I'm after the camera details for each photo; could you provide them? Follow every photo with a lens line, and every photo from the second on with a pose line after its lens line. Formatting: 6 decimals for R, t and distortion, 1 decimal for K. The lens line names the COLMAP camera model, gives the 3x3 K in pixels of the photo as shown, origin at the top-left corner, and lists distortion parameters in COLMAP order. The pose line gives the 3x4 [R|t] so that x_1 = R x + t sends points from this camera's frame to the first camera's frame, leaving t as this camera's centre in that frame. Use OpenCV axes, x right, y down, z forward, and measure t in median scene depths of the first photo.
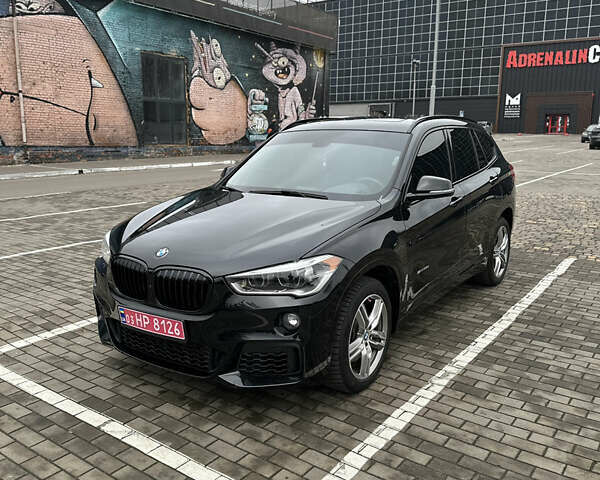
lens RADIAL K [[556.0, 0, 300.0], [0, 556.0, 240.0], [0, 0, 1]] dist [0.171271, -0.337876]
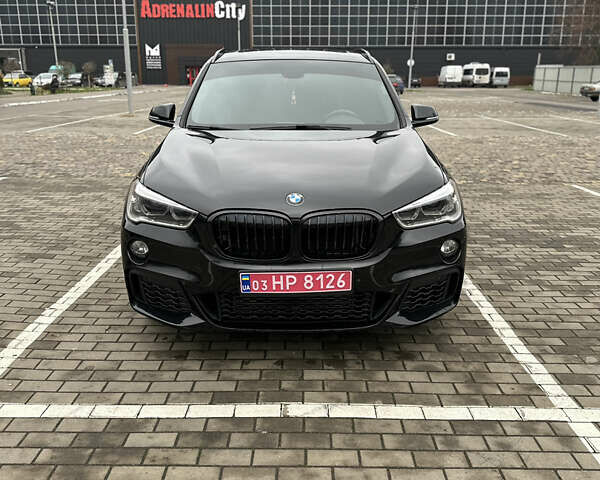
lens RADIAL K [[556.0, 0, 300.0], [0, 556.0, 240.0], [0, 0, 1]] dist [0.171271, -0.337876]
pose [[0.809211, -0.160350, 0.565213, -0.370345], [0.115140, 0.986662, 0.115070, -0.006098], [-0.576126, -0.028038, 0.816880, 0.159682]]
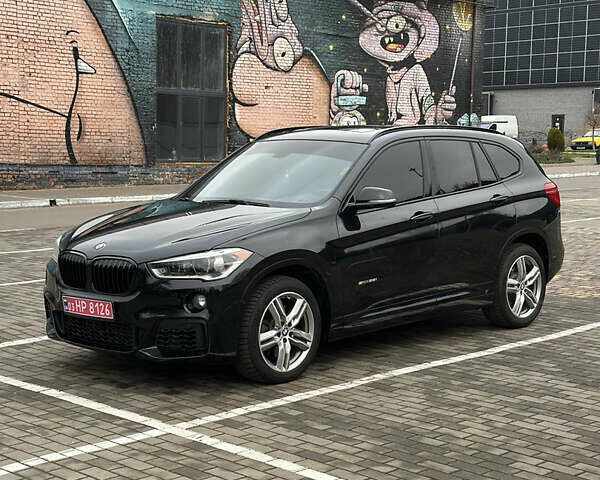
lens RADIAL K [[1110.5, 0, 300.0], [0, 1110.5, 240.0], [0, 0, 1]] dist [0.159582, 0.019936]
pose [[0.987711, 0.016234, -0.155446, 0.257978], [-0.032052, 0.994491, -0.099803, 0.113777], [0.152970, 0.103559, 0.982790, -0.592699]]
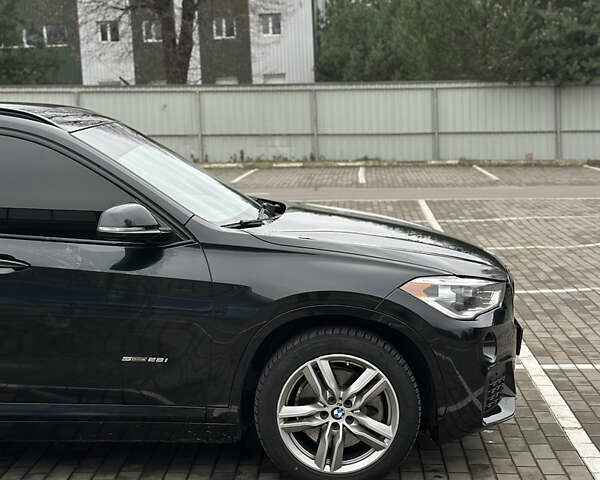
lens RADIAL K [[1110.5, 0, 300.0], [0, 1110.5, 240.0], [0, 0, 1]] dist [0.159582, 0.019936]
pose [[-0.553544, -0.097128, 0.827137, -0.778619], [0.185336, 0.953904, 0.236046, -0.236746], [-0.811936, 0.283960, -0.510026, 1.088340]]
